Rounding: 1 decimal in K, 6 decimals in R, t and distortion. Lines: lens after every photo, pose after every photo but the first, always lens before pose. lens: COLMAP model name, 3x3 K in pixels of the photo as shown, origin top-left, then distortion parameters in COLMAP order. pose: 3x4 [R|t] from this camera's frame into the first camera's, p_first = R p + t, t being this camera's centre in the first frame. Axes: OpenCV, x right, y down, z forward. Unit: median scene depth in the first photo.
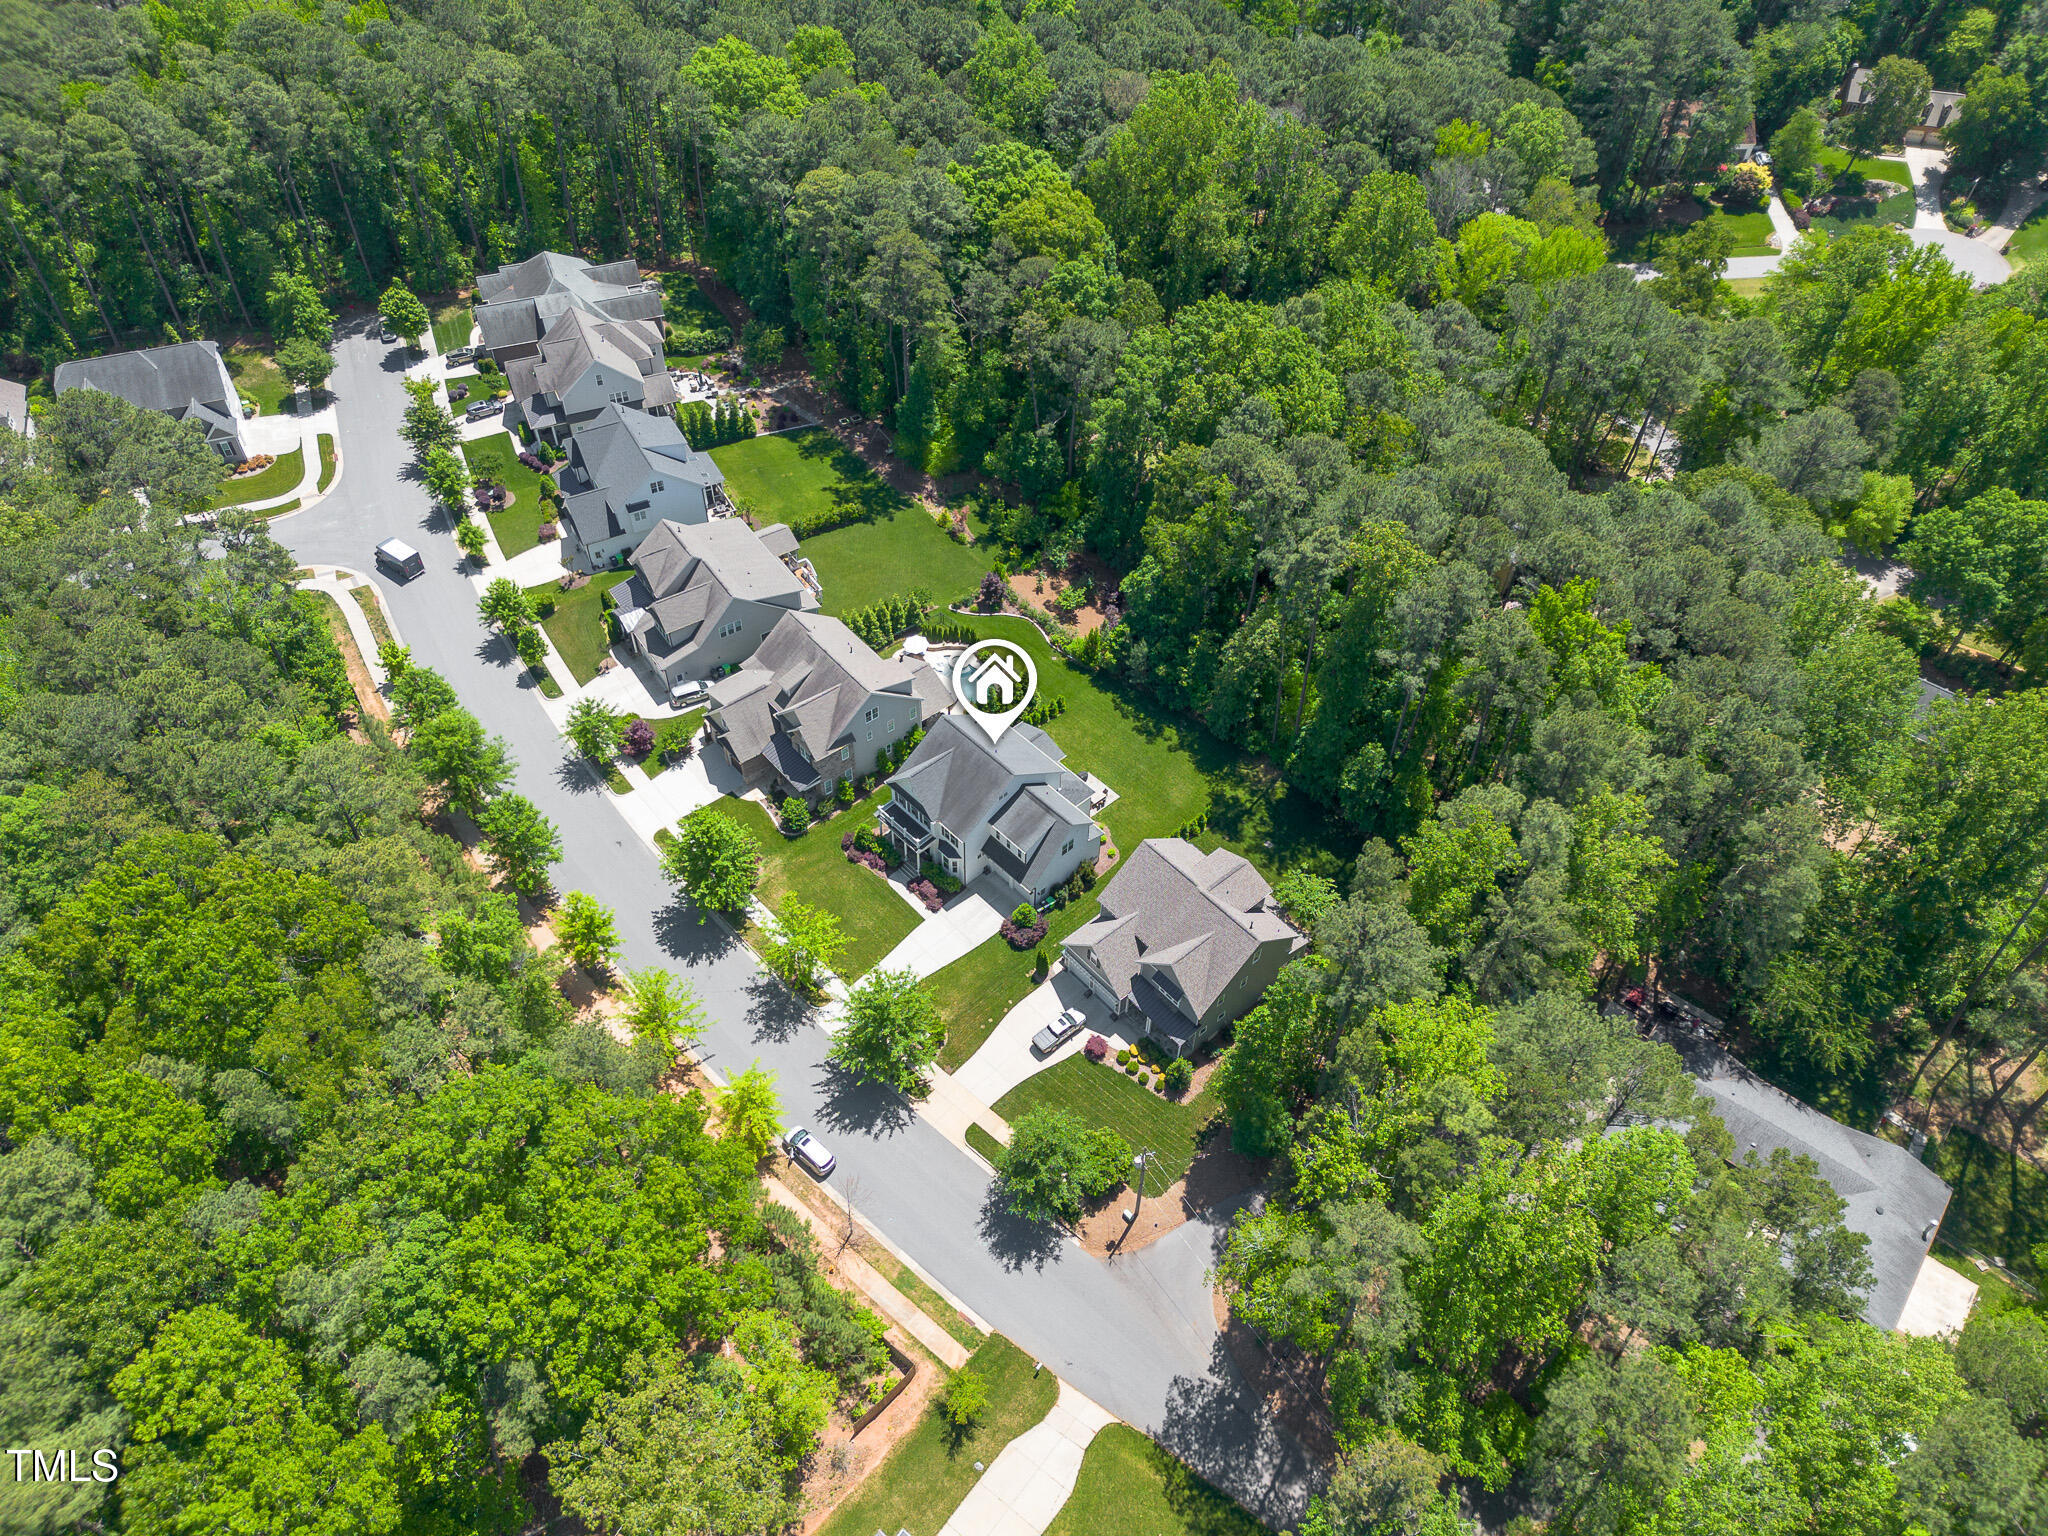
lens RADIAL K [[1517.2, 0, 1024.0], [0, 1517.2, 768.0], [0, 0, 1]] dist [0.098529, -0.143248]
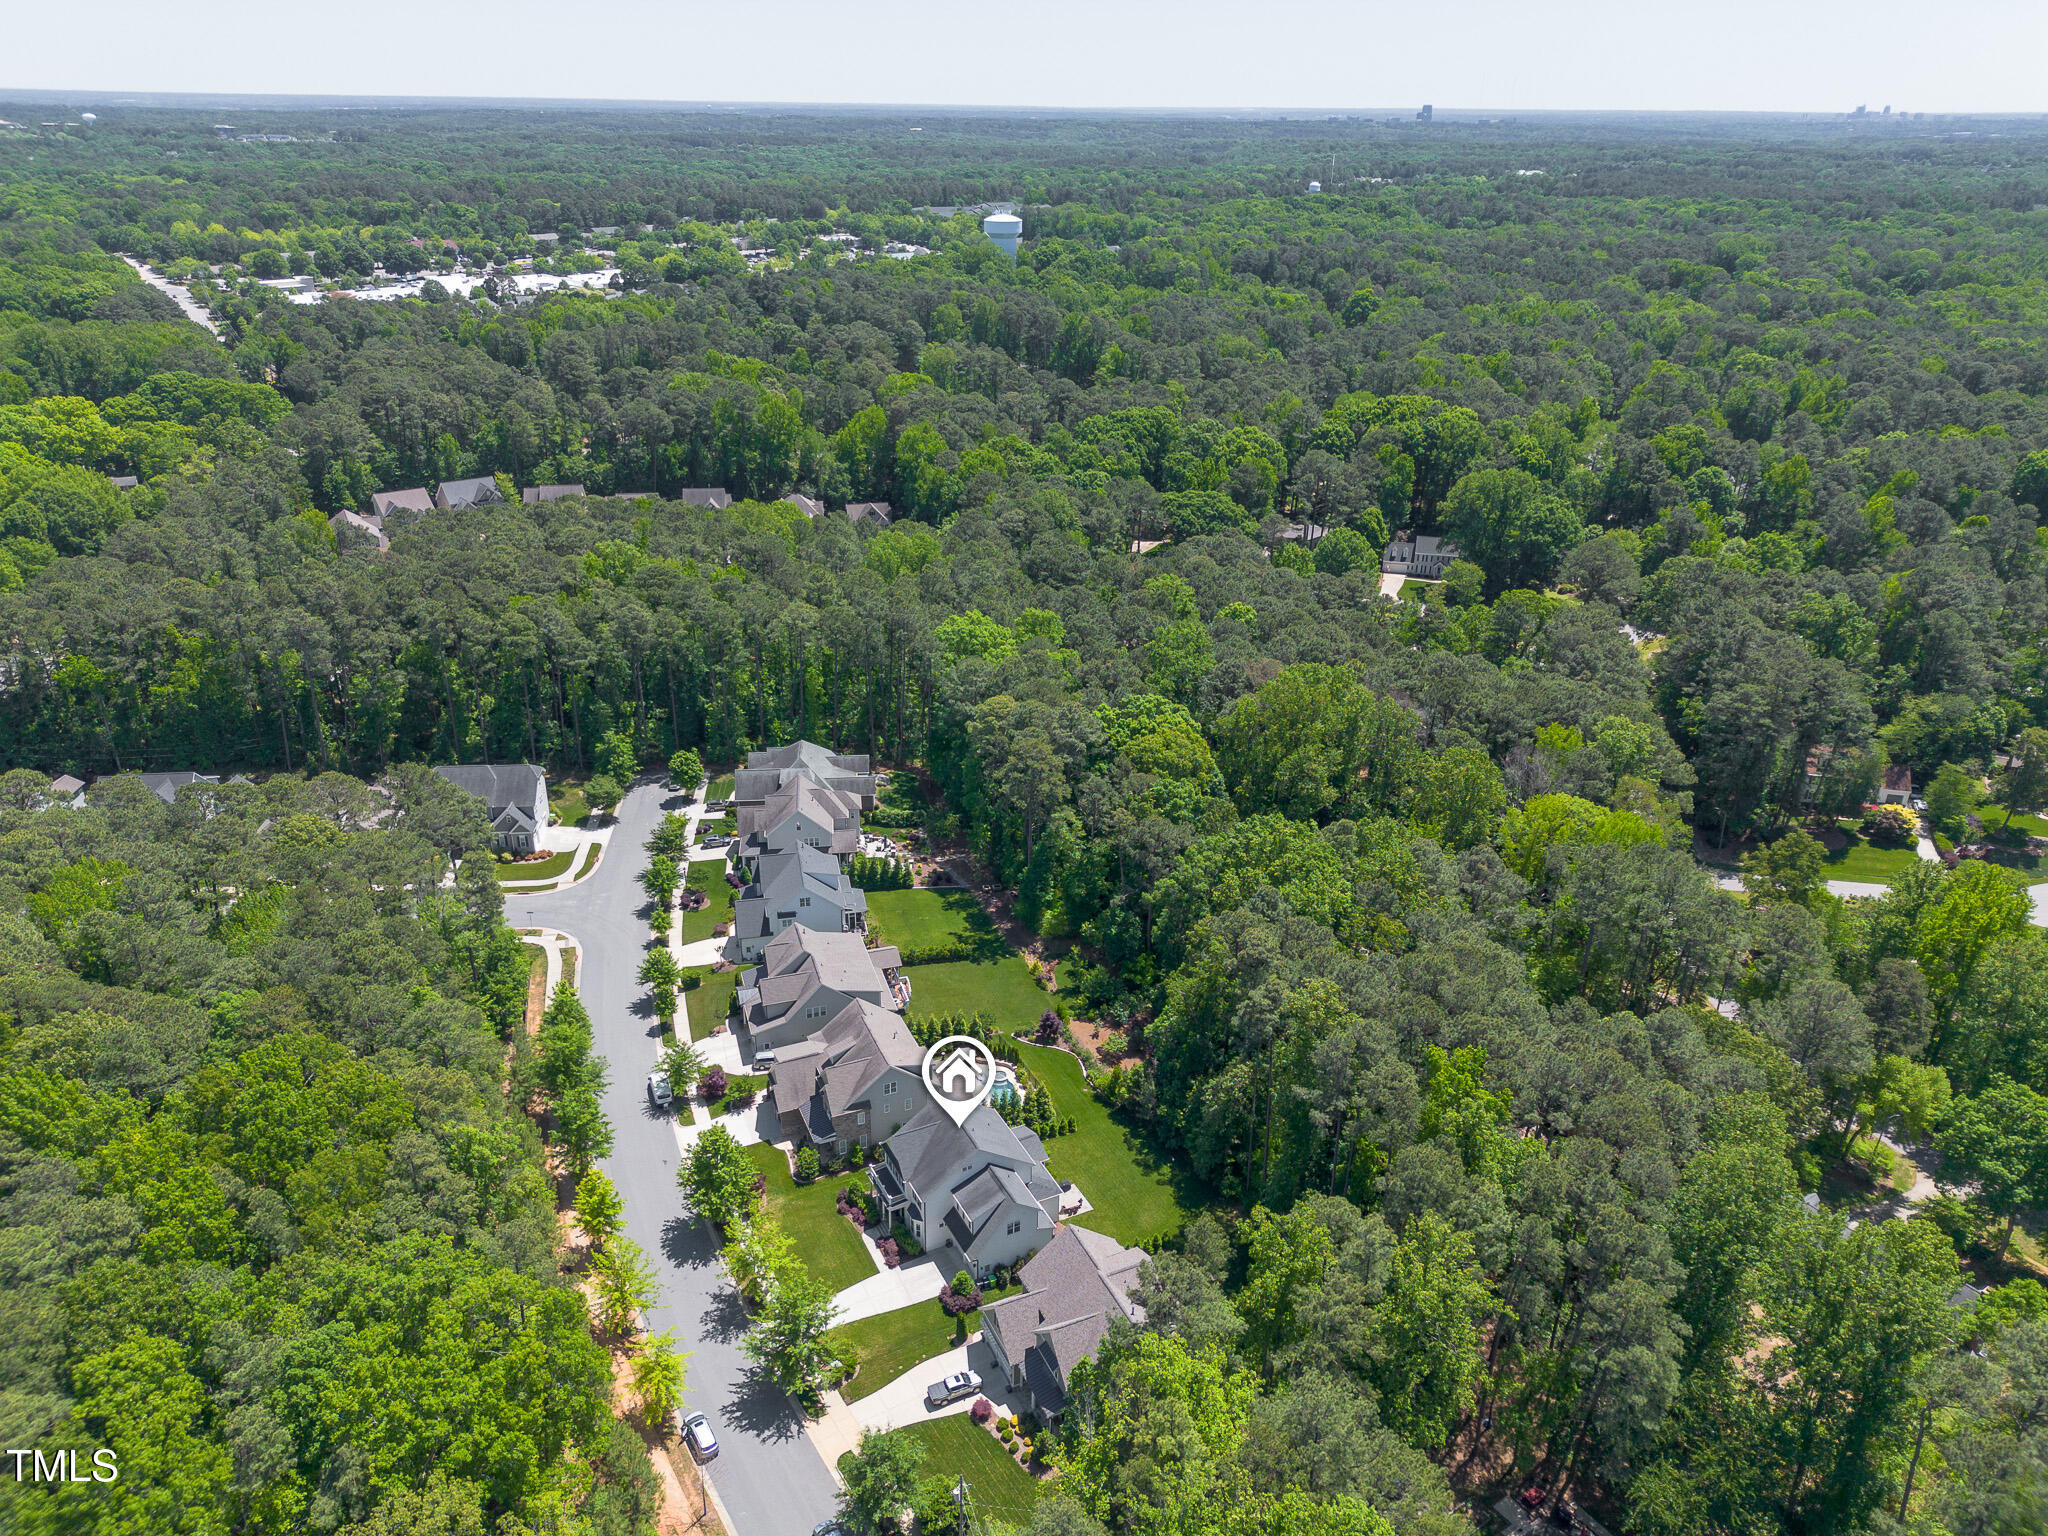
lens RADIAL K [[1434.1, 0, 983.5], [0, 1434.1, 663.9], [0, 0, 1]] dist [0.094032, -0.155482]
pose [[0.961942, 0.093574, -0.256731, 0.184256], [-0.194302, 0.894843, -0.401873, 0.086451], [0.192129, 0.436462, 0.878969, -0.096803]]
